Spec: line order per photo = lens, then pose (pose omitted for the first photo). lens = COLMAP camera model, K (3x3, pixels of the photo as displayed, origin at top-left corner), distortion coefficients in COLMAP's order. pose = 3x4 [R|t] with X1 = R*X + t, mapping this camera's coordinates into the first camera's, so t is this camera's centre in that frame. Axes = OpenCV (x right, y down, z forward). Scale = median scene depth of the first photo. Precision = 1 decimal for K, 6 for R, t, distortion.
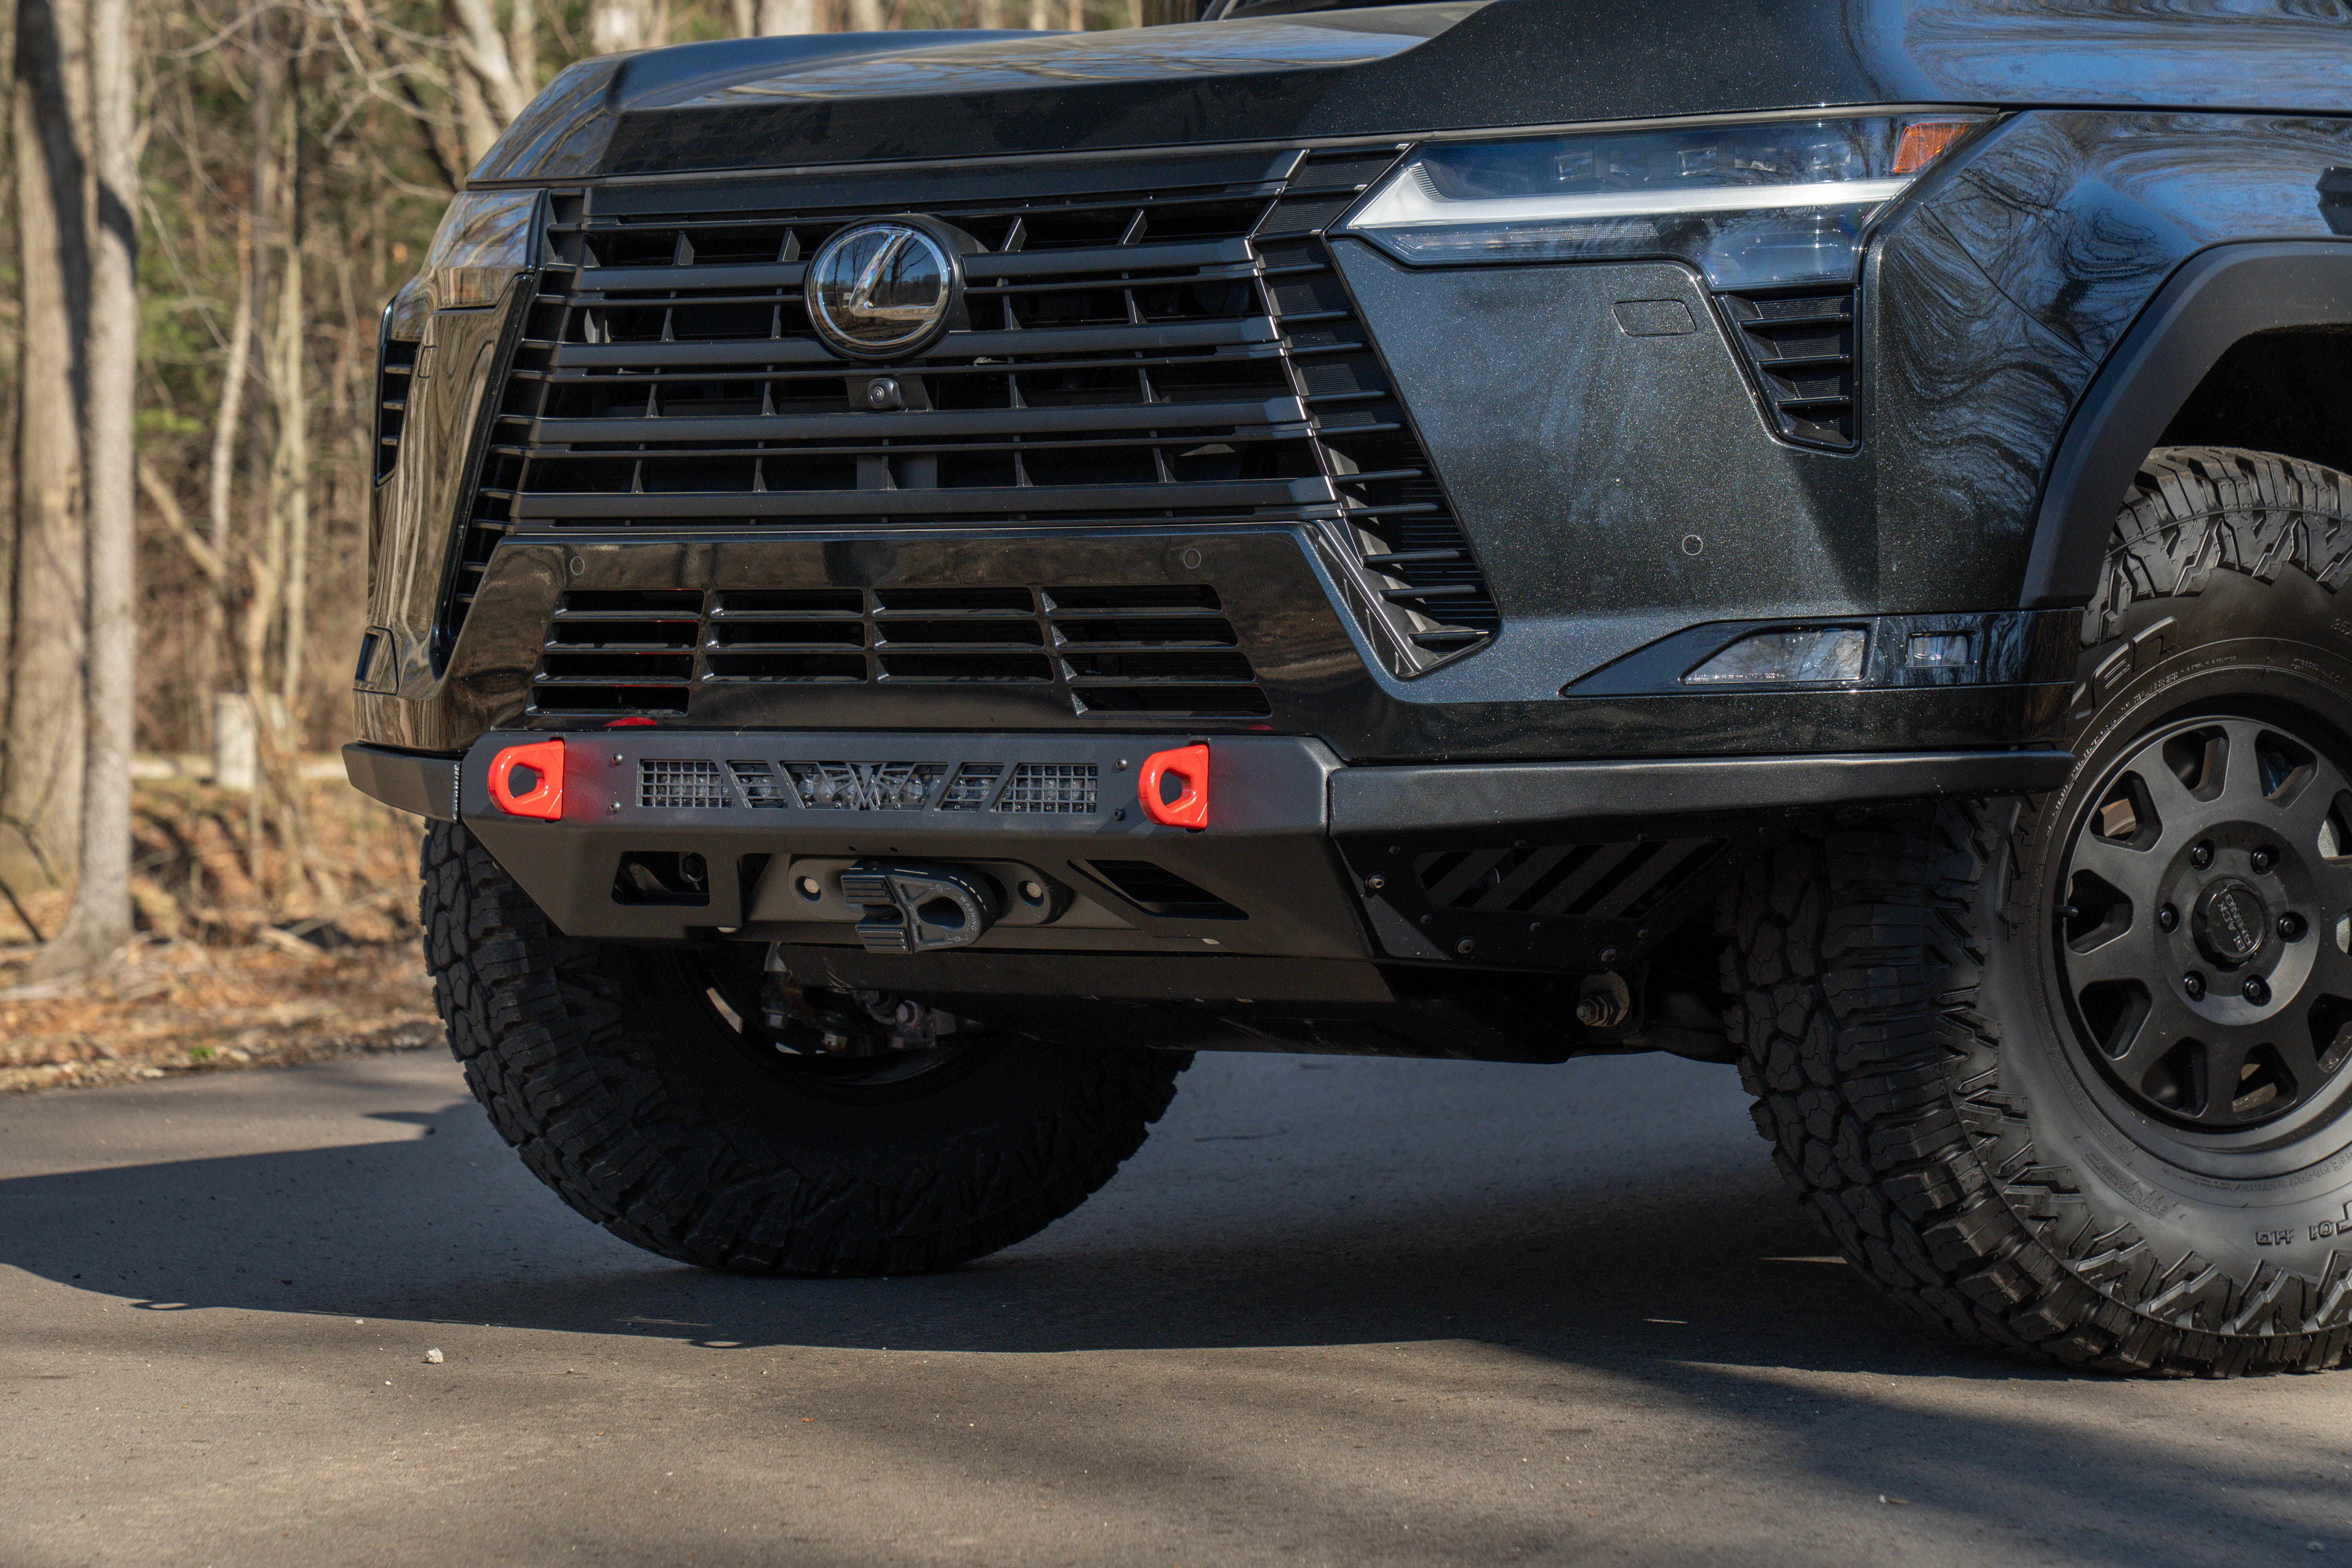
lens RADIAL K [[6597.4, 0, 1176.0], [0, 6597.4, 784.0], [0, 0, 1]] dist [0.005549, 0.520922]
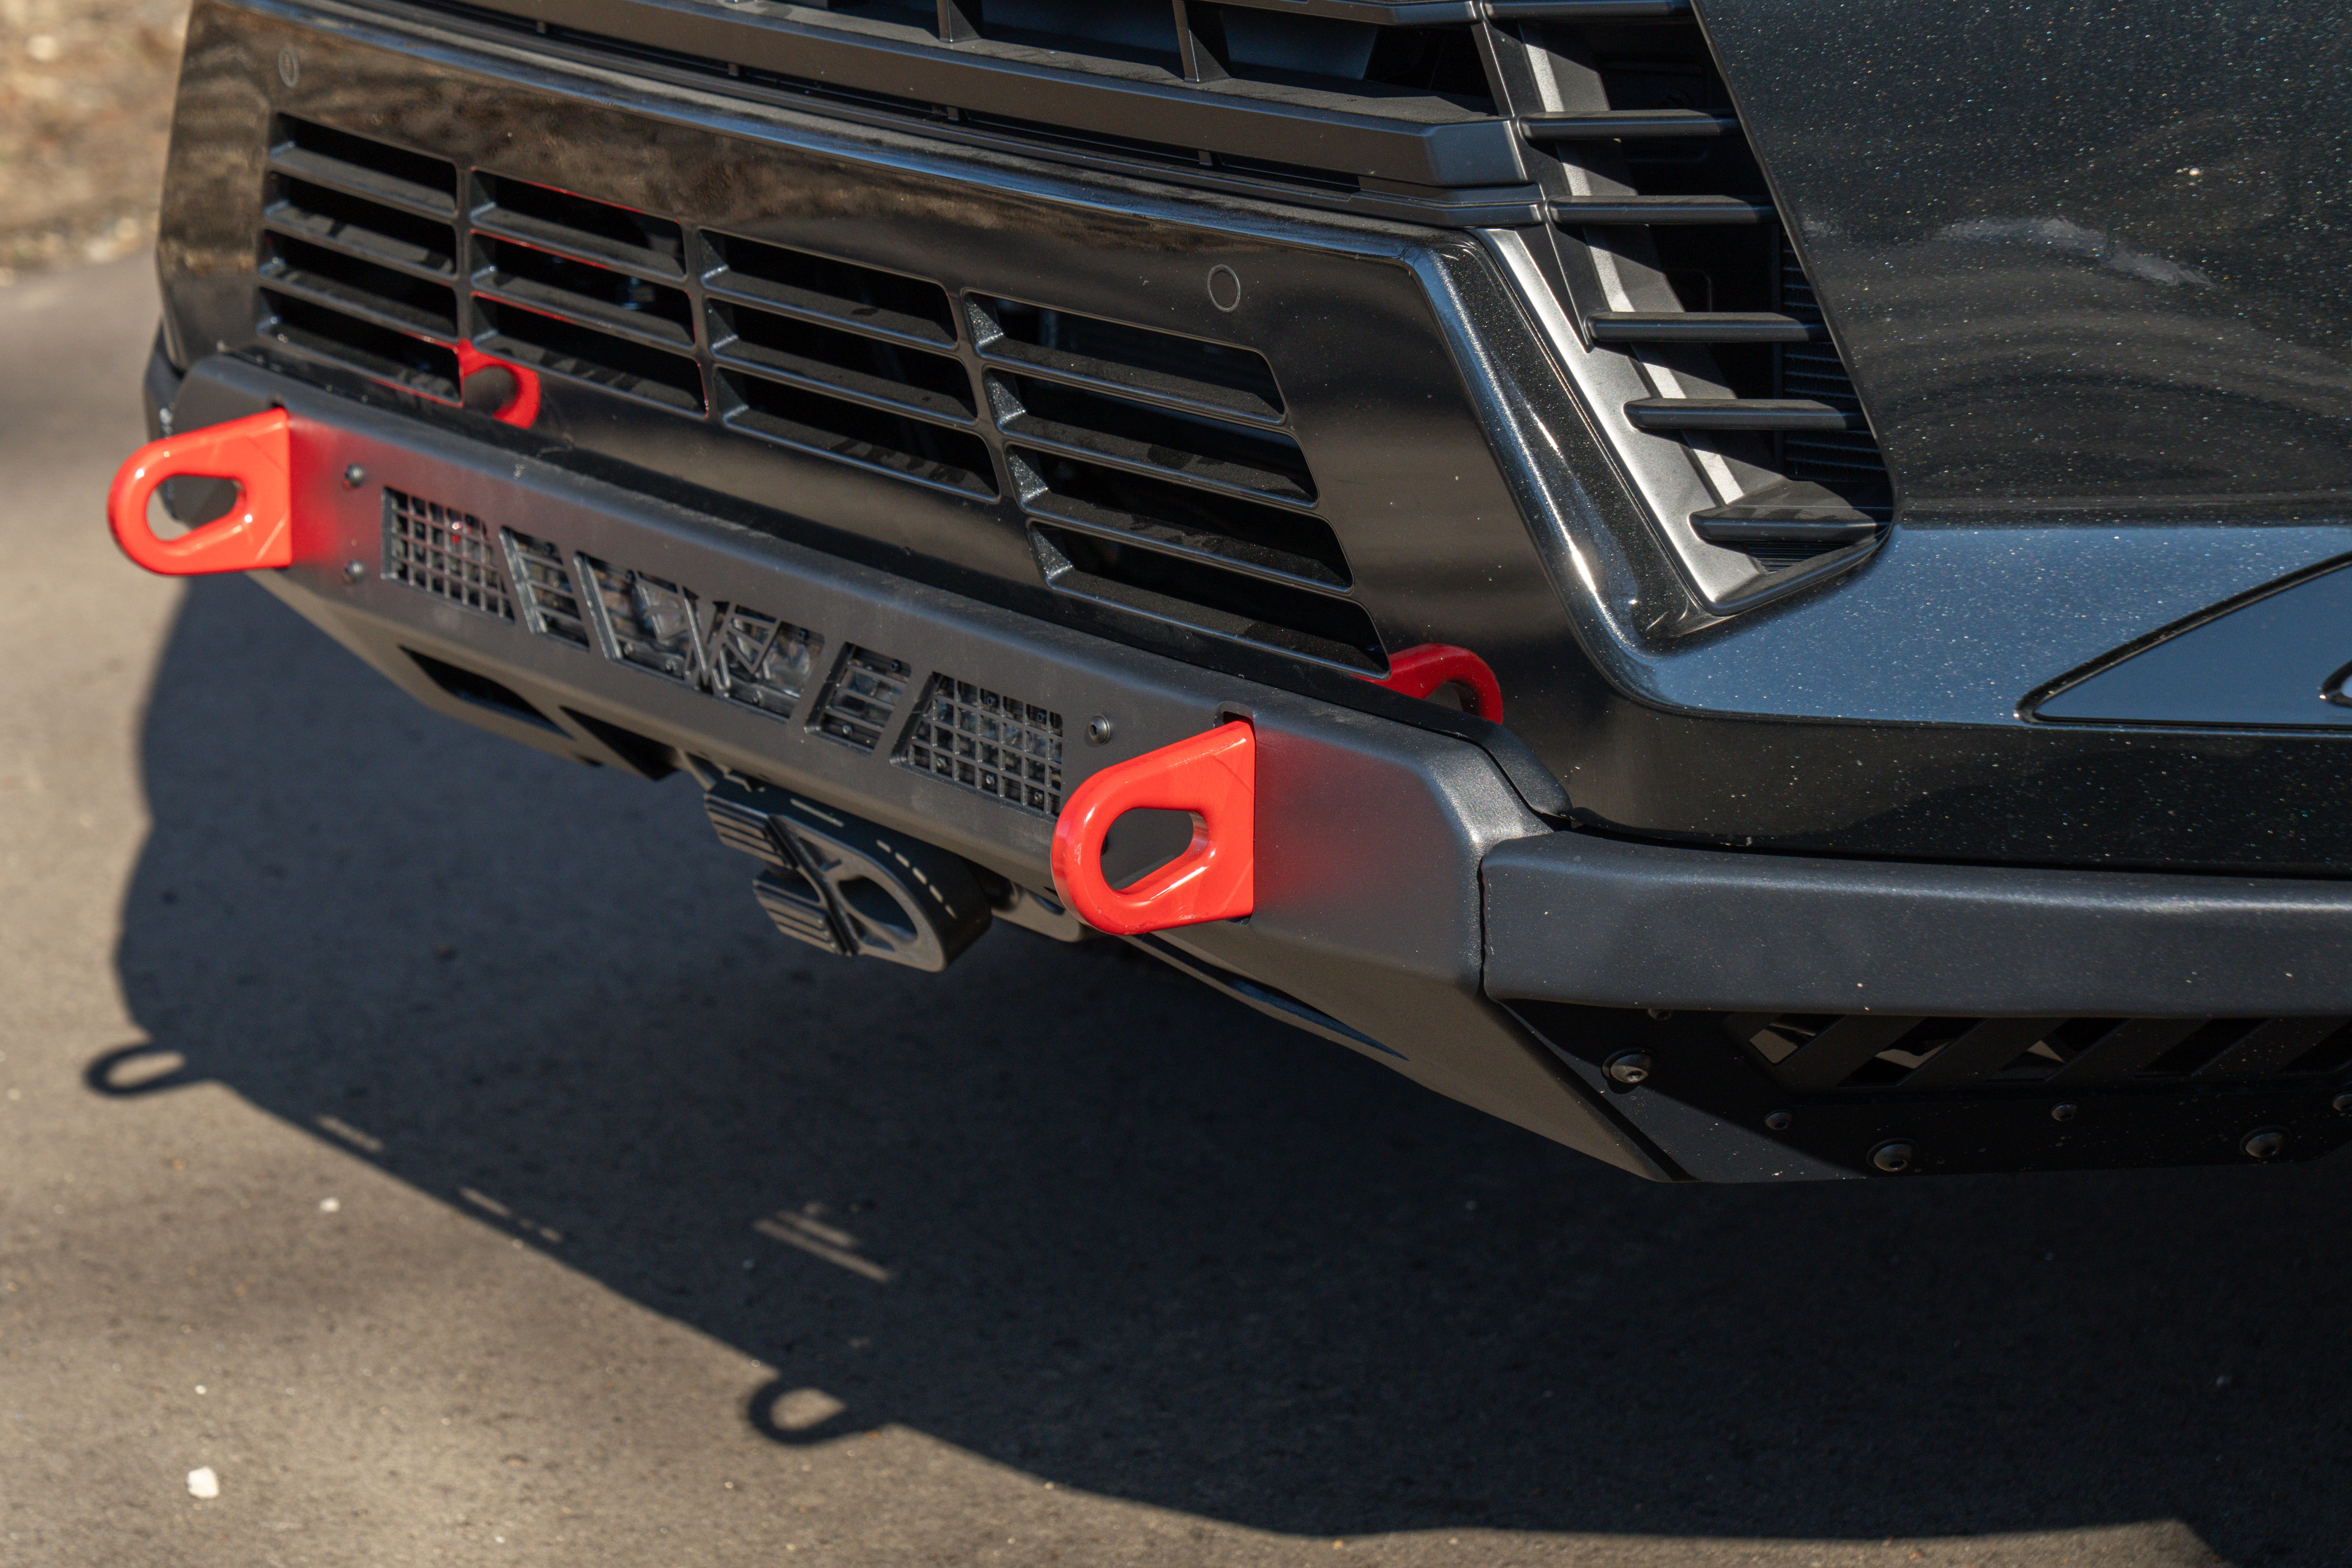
lens RADIAL K [[6287.4, 0, 1176.0], [0, 6287.4, 784.0], [0, 0, 1]] dist [0.463755, 0.041496]
pose [[0.952450, 0.063726, -0.297957, 0.119992], [0.015780, 0.966256, 0.257100, -0.105682], [0.304287, -0.249577, 0.919305, 0.600414]]
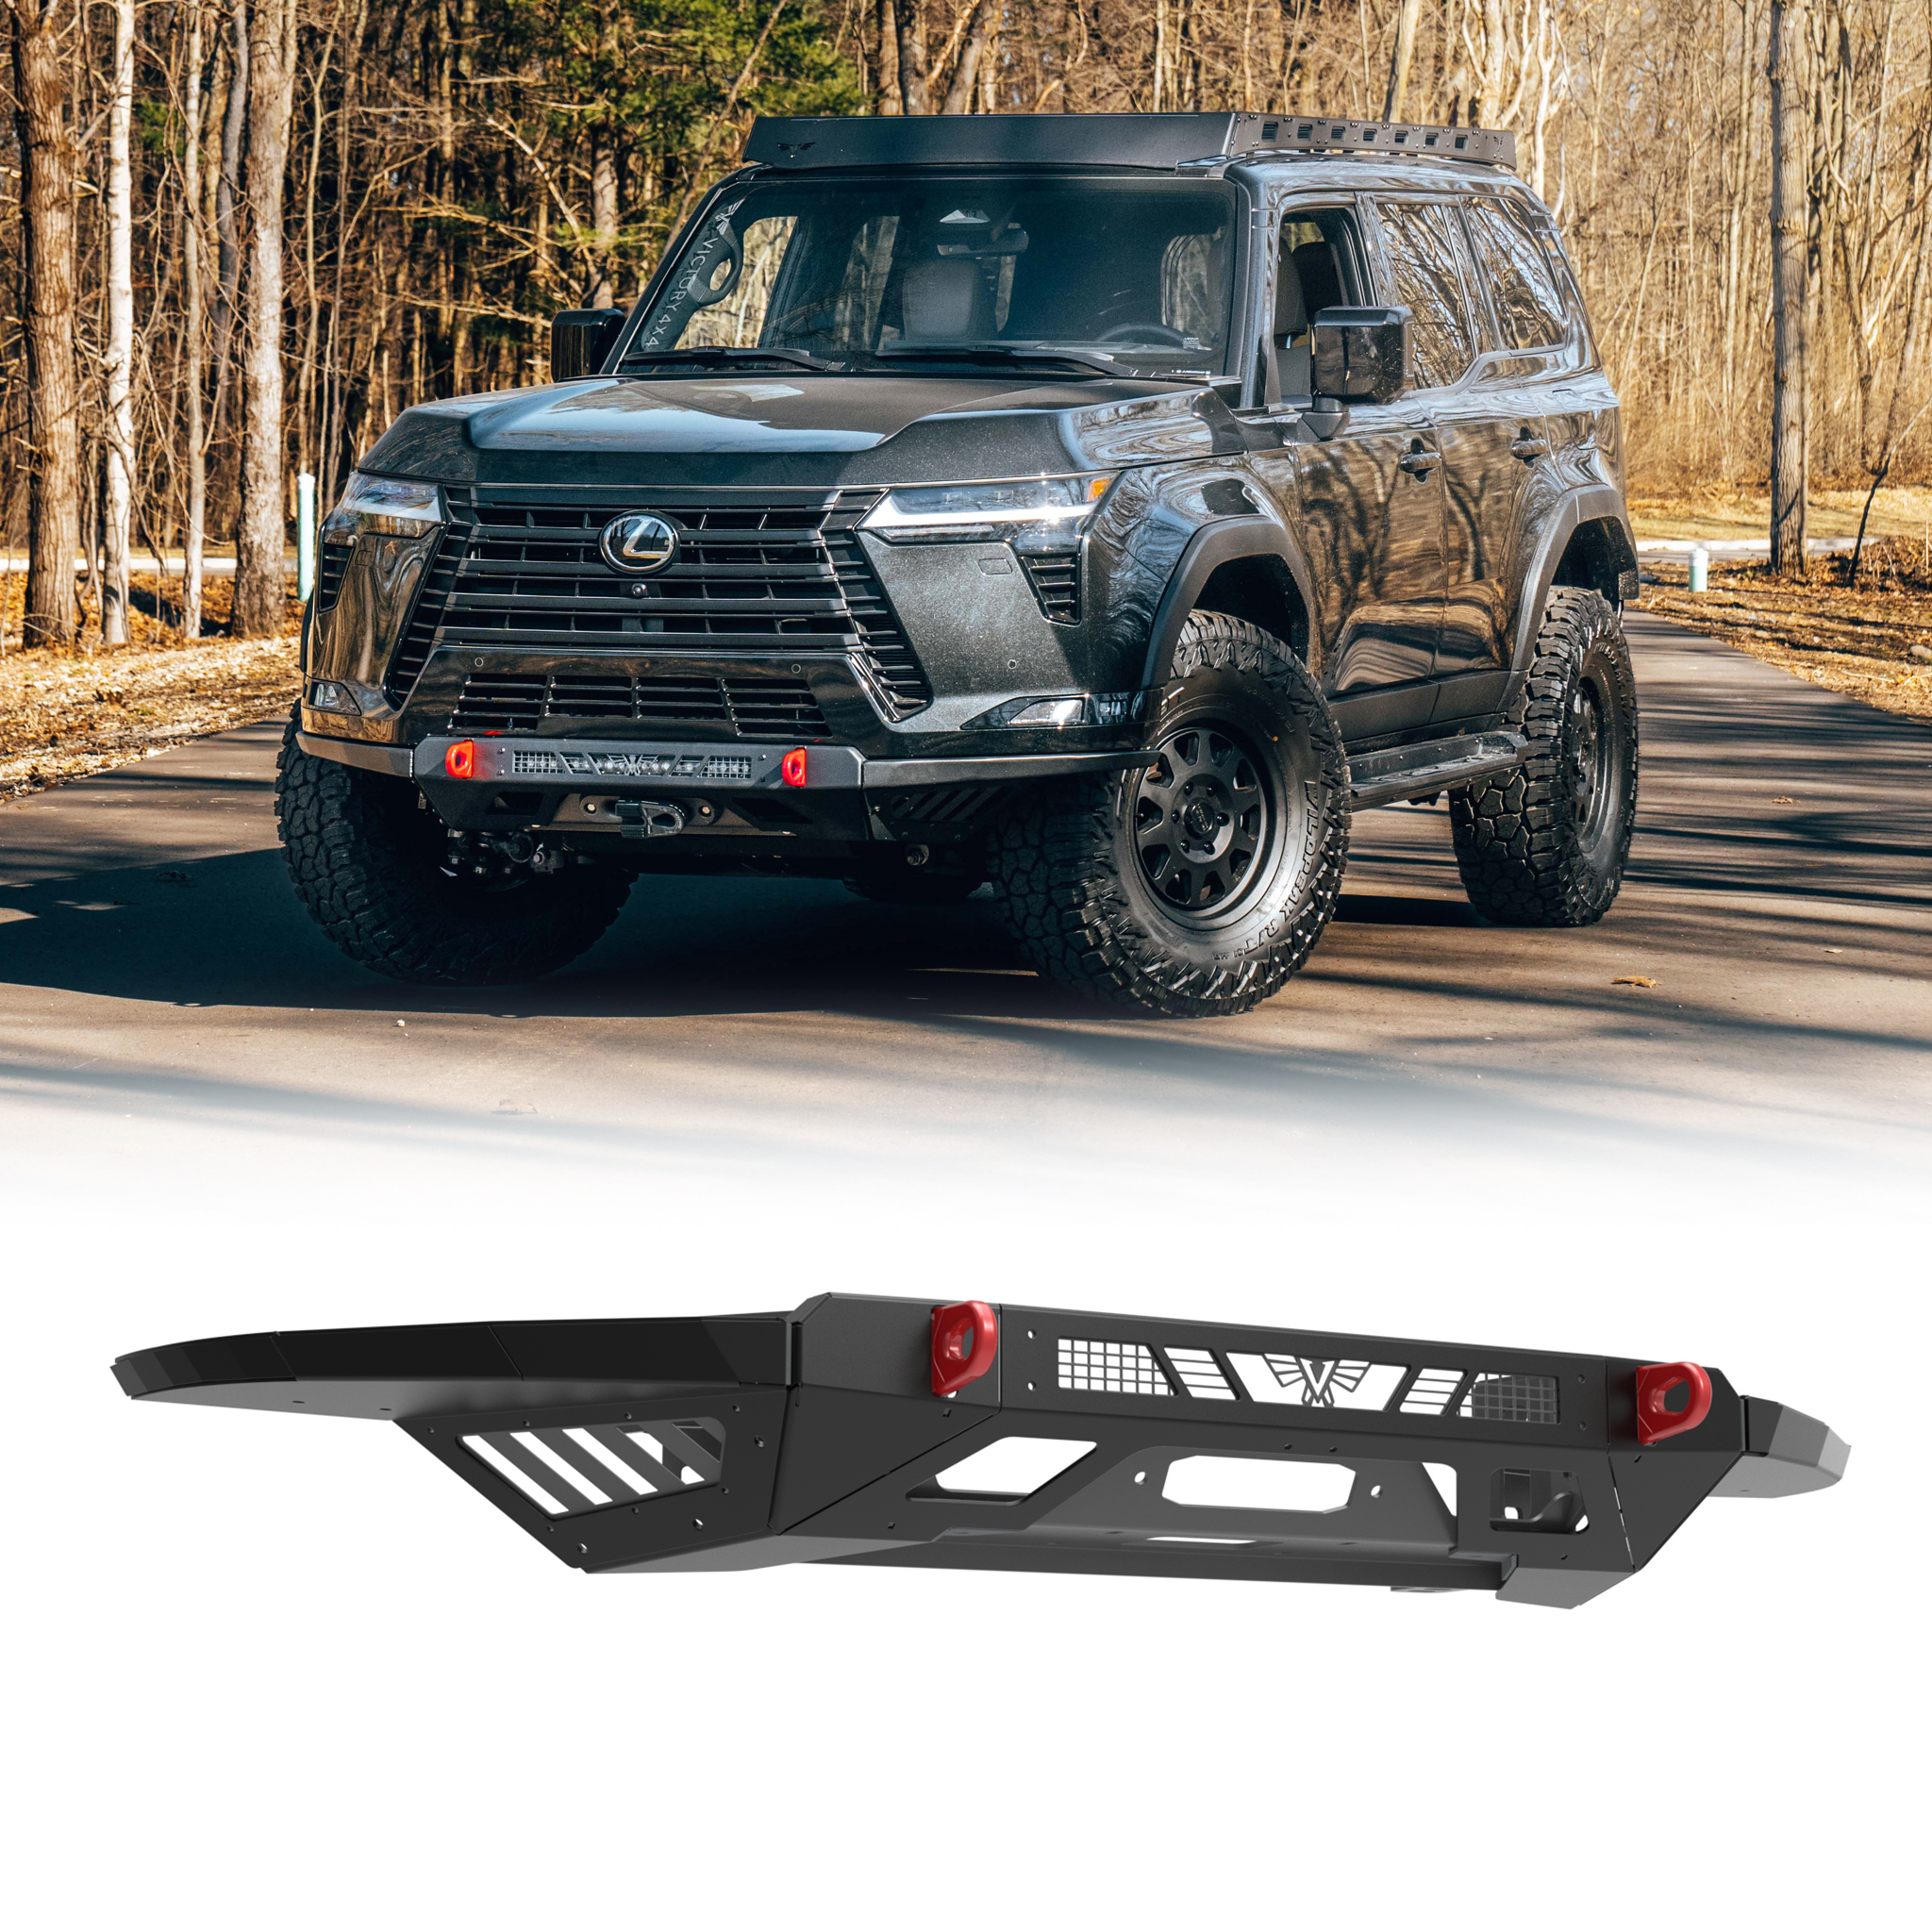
lens RADIAL K [[5590.9, 0, 966.5], [0, 5590.9, 545.7], [0, 0, 1]] dist [0.117765, 0.382846]
pose [[0.967398, 0.004369, 0.253222, -0.425134], [-0.002999, 0.999979, -0.005794, -0.064343], [-0.253242, 0.004846, 0.967391, -0.886702]]
